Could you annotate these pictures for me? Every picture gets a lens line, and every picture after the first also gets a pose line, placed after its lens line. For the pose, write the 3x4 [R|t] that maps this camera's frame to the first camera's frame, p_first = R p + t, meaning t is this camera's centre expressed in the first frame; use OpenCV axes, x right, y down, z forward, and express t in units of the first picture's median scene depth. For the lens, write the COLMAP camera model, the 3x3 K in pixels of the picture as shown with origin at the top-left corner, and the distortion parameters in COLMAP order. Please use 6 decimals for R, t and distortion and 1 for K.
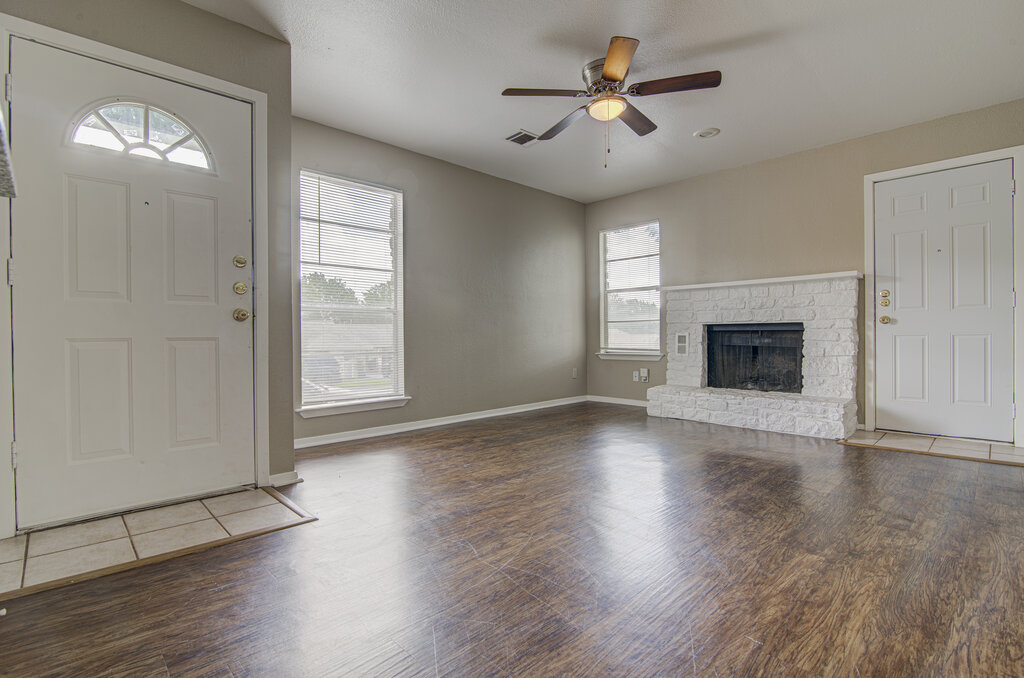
lens RADIAL K [[480.8, 0, 512.2], [0, 480.8, 338.7], [0, 0, 1]] dist [-0.016059, 0.000994]
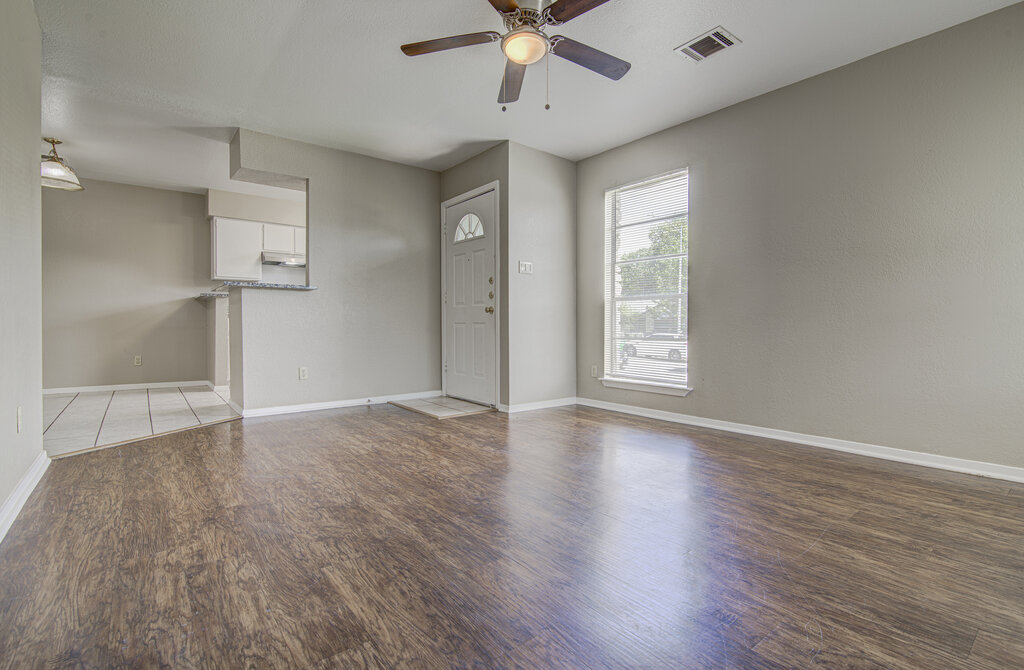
lens RADIAL K [[481.5, 0, 512.3], [0, 481.5, 330.1], [0, 0, 1]] dist [-0.005788, -0.001507]
pose [[-0.109239, 0.018641, -0.993841, 1.797684], [-0.005923, 0.999794, 0.019403, -0.011527], [0.993998, 0.008006, -0.109106, 1.874741]]
